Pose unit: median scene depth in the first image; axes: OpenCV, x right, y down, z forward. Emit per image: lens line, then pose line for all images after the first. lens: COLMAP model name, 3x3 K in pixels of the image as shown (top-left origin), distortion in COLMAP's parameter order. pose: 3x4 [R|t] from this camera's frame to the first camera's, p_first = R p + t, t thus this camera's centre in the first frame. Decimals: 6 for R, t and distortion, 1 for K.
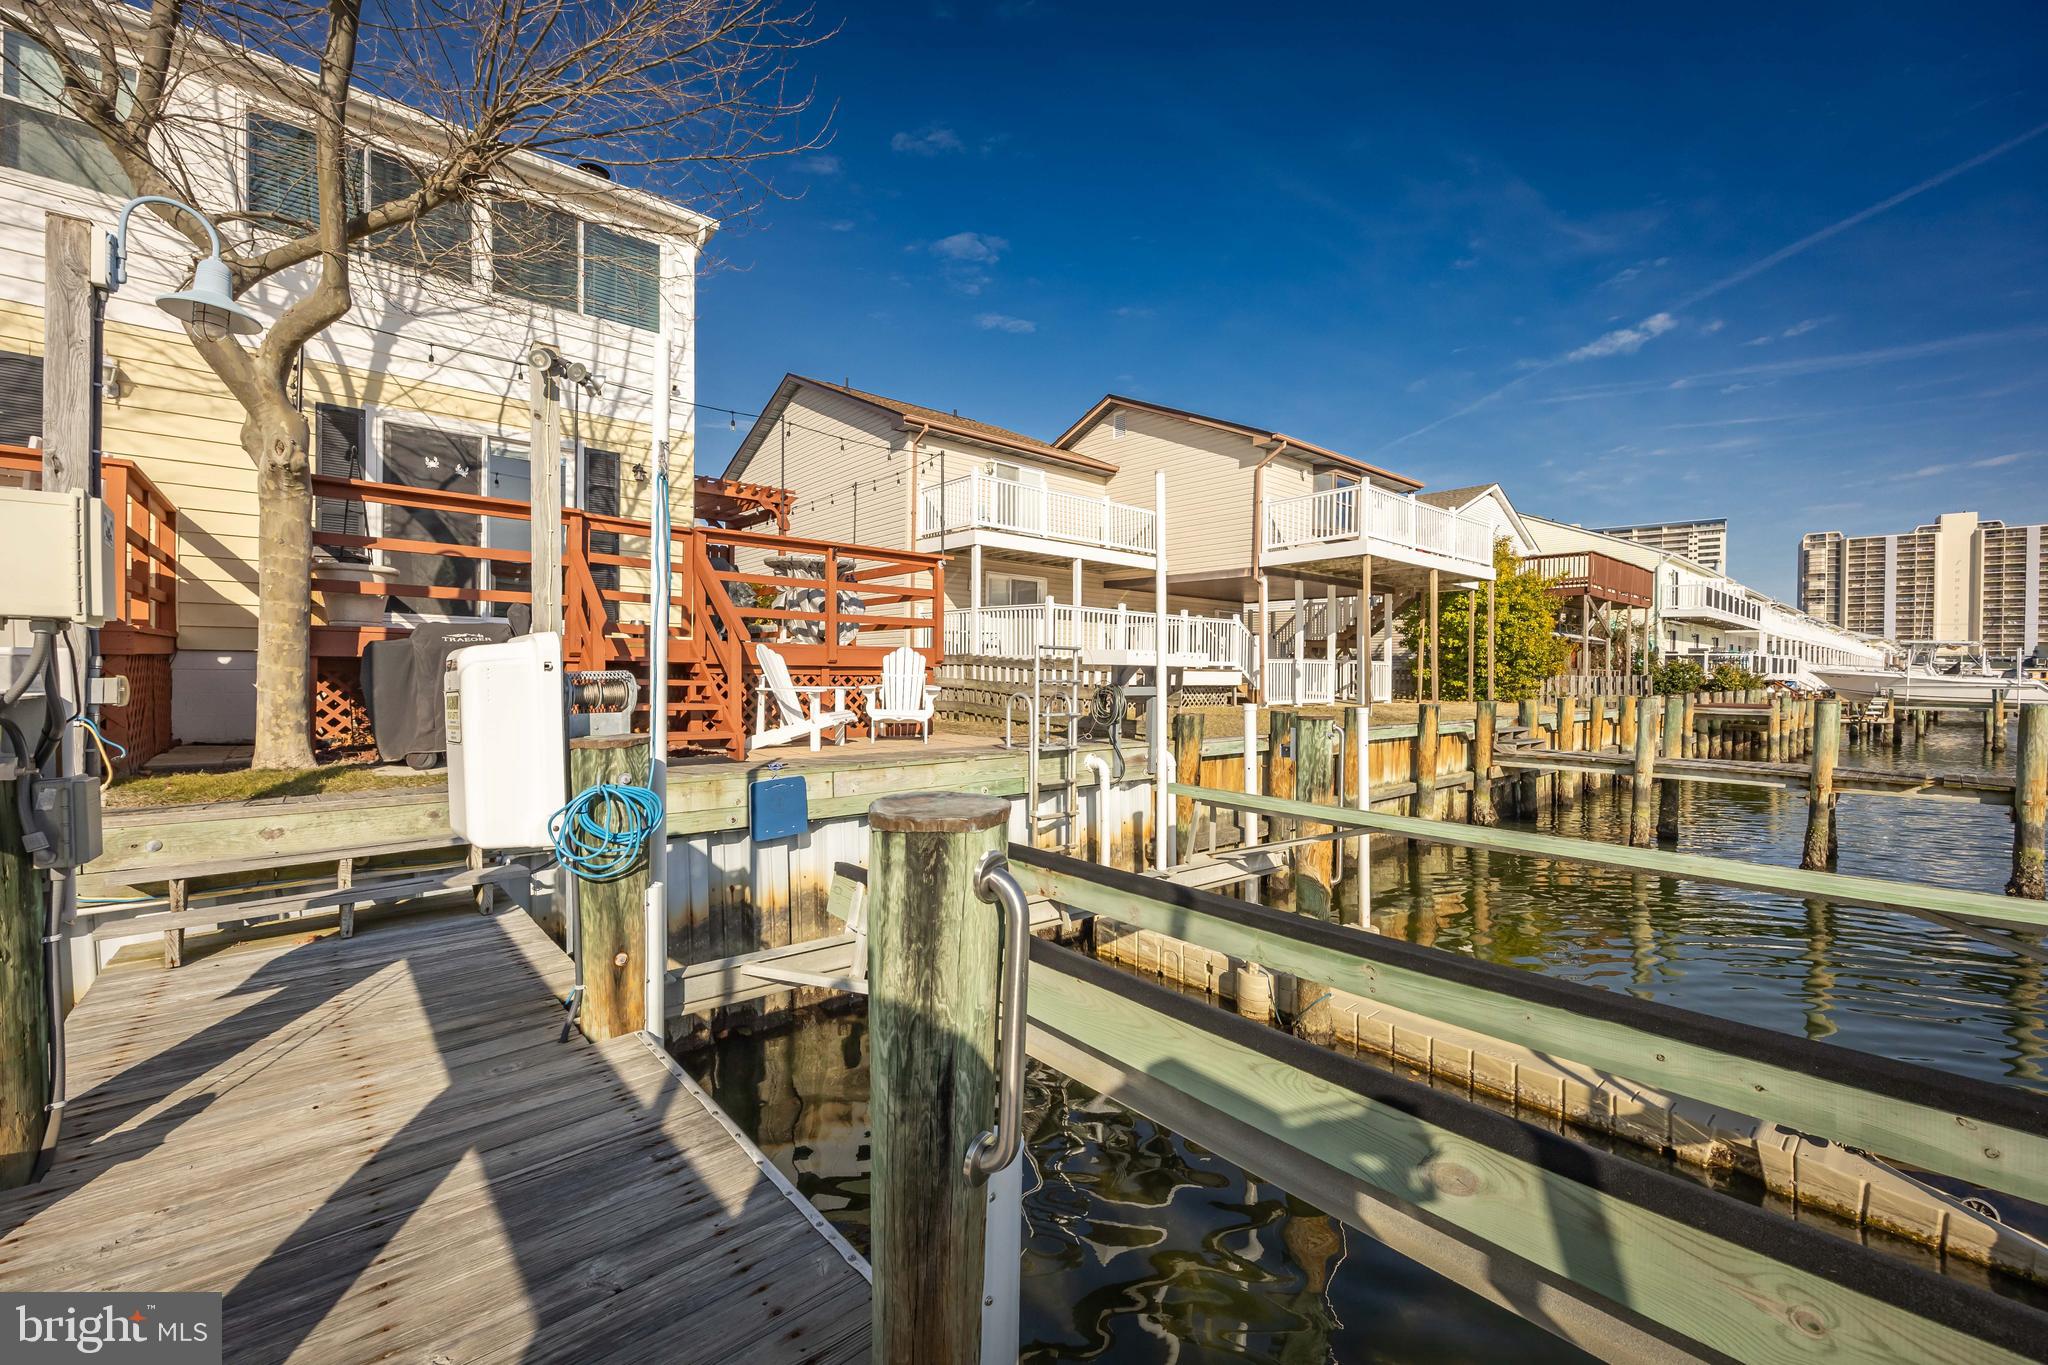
lens RADIAL K [[826.9, 0, 1023.6], [0, 826.9, 685.1], [0, 0, 1]] dist [-0.001962, -0.000474]
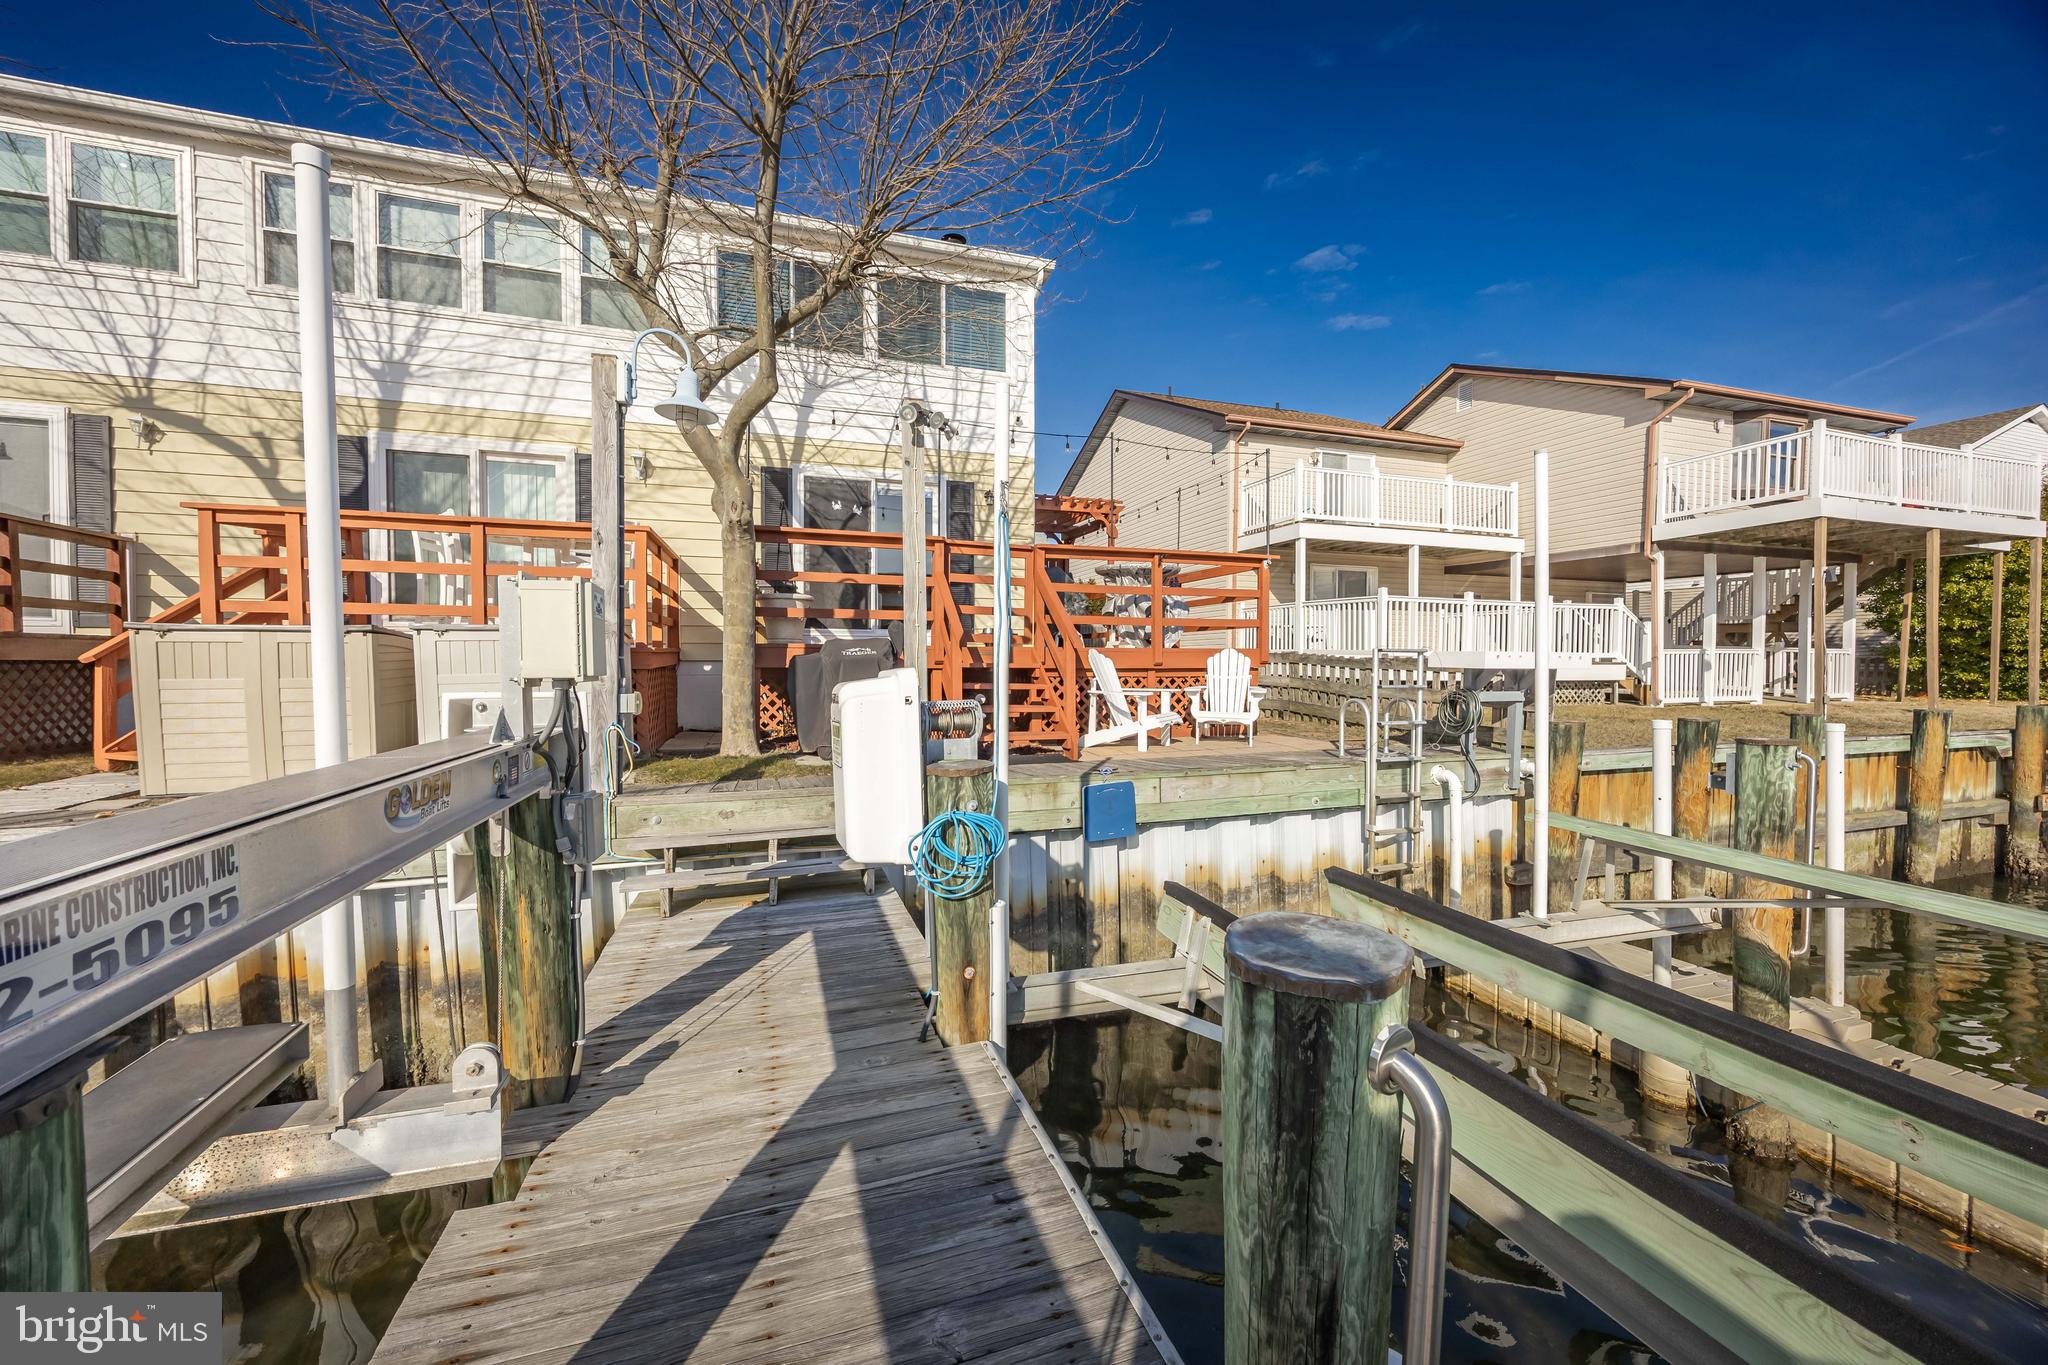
lens RADIAL K [[777.6, 0, 1025.9], [0, 777.6, 684.8], [0, 0, 1]] dist [-0.002815, -0.000316]
pose [[0.924072, 0.002951, -0.382207, -0.013066], [0.002539, 0.999901, 0.013859, -0.020286], [0.382210, -0.013777, 0.923973, 0.037351]]
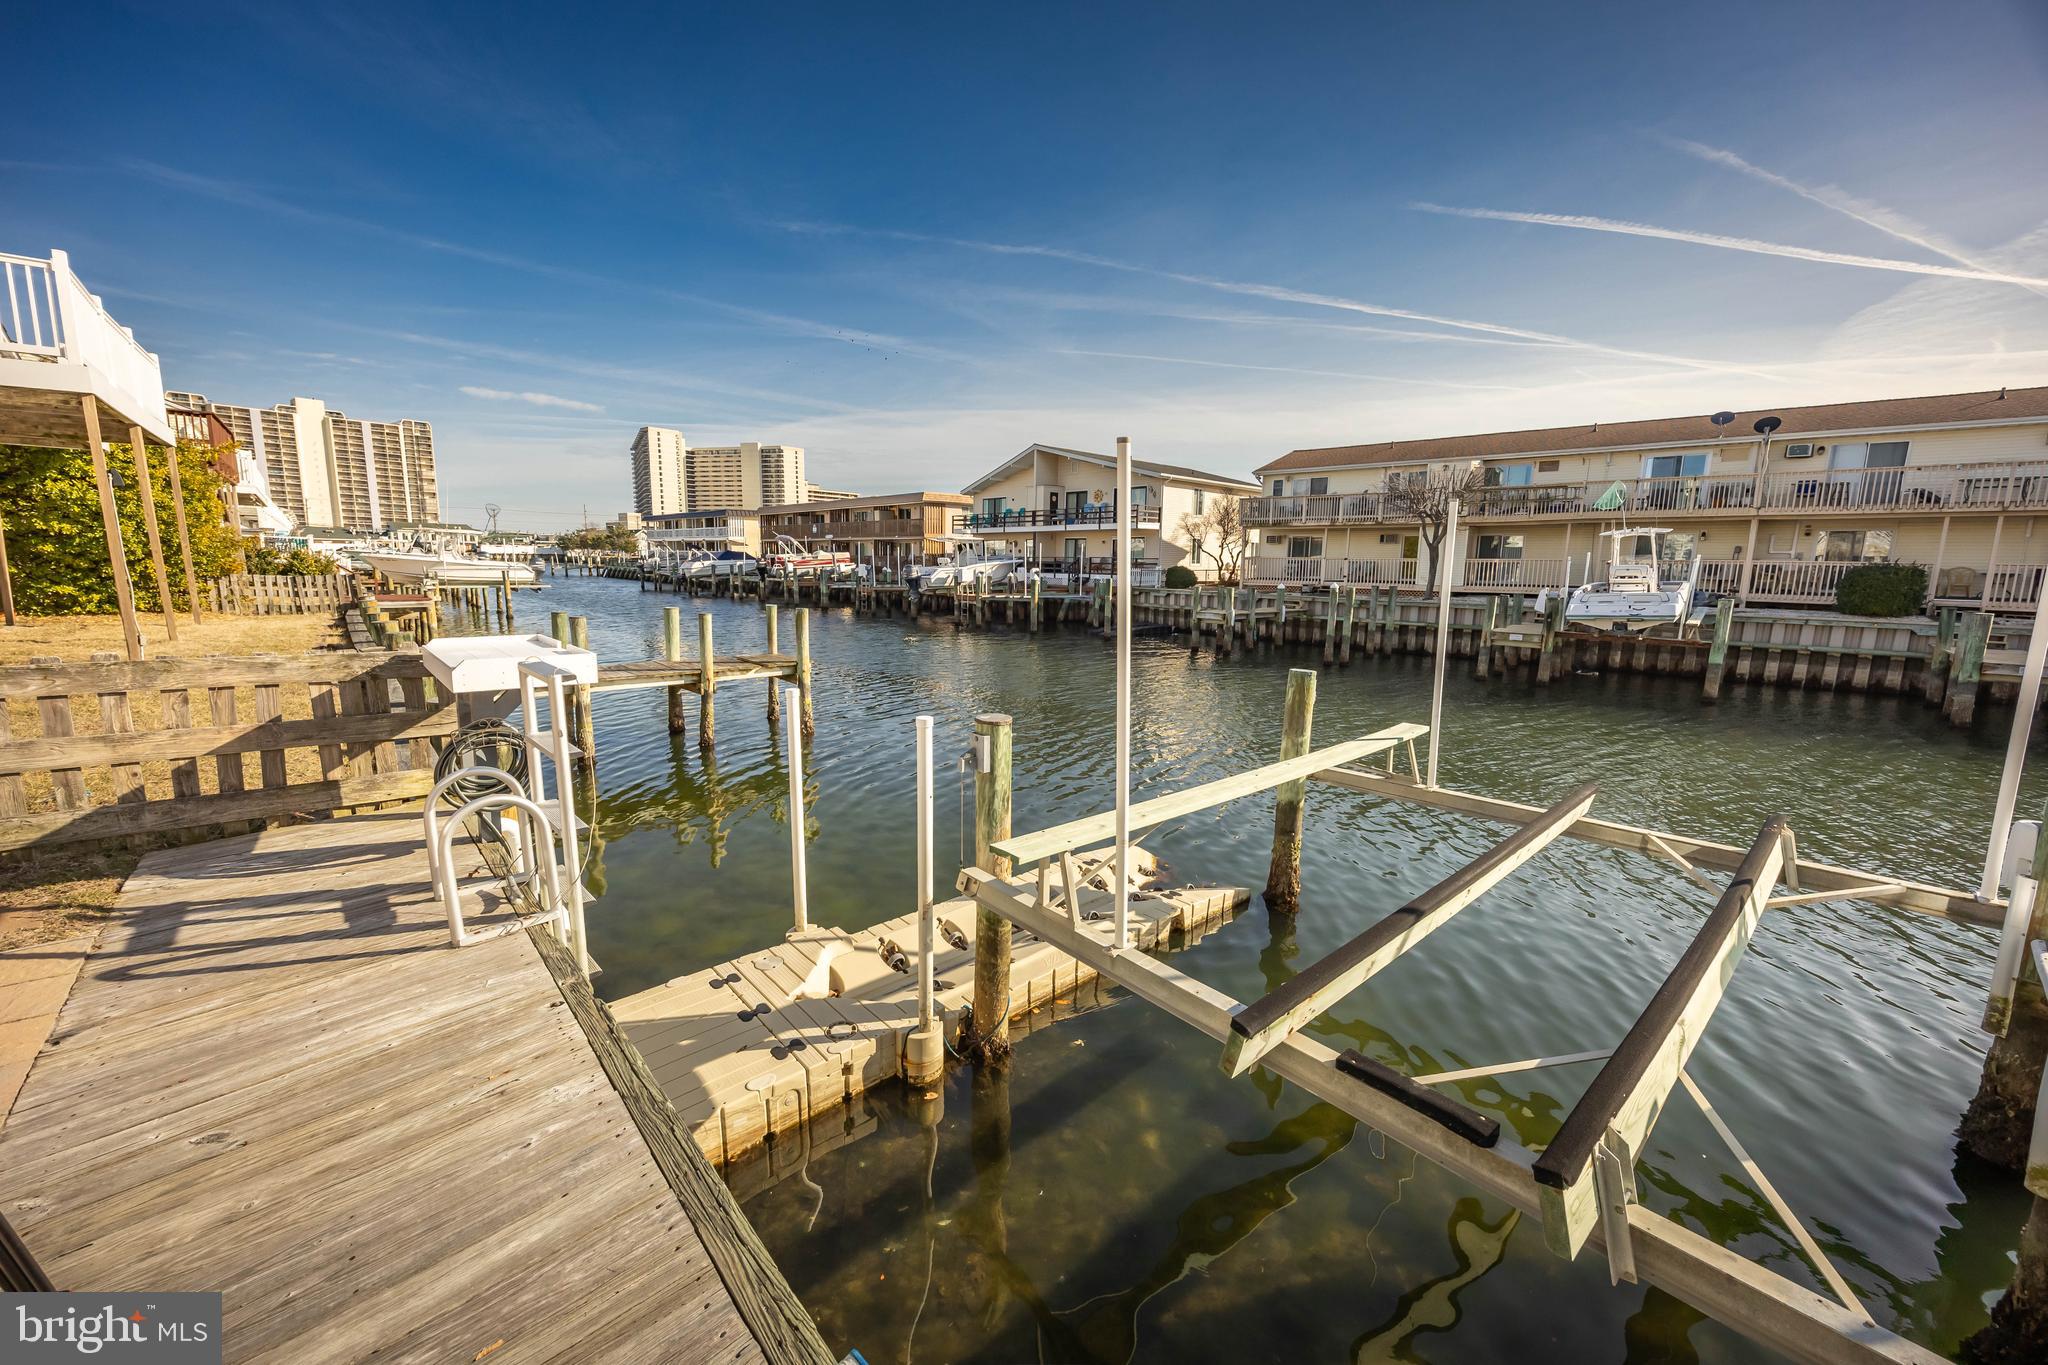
lens RADIAL K [[777.6, 0, 1026.7], [0, 777.6, 697.5], [0, 0, 1]] dist [-0.002815, -0.000316]
pose [[-0.018474, -0.184043, 0.982745, -0.360722], [-0.003725, 0.982918, 0.184006, -0.106110], [-0.999822, -0.000261, -0.018844, 0.750296]]
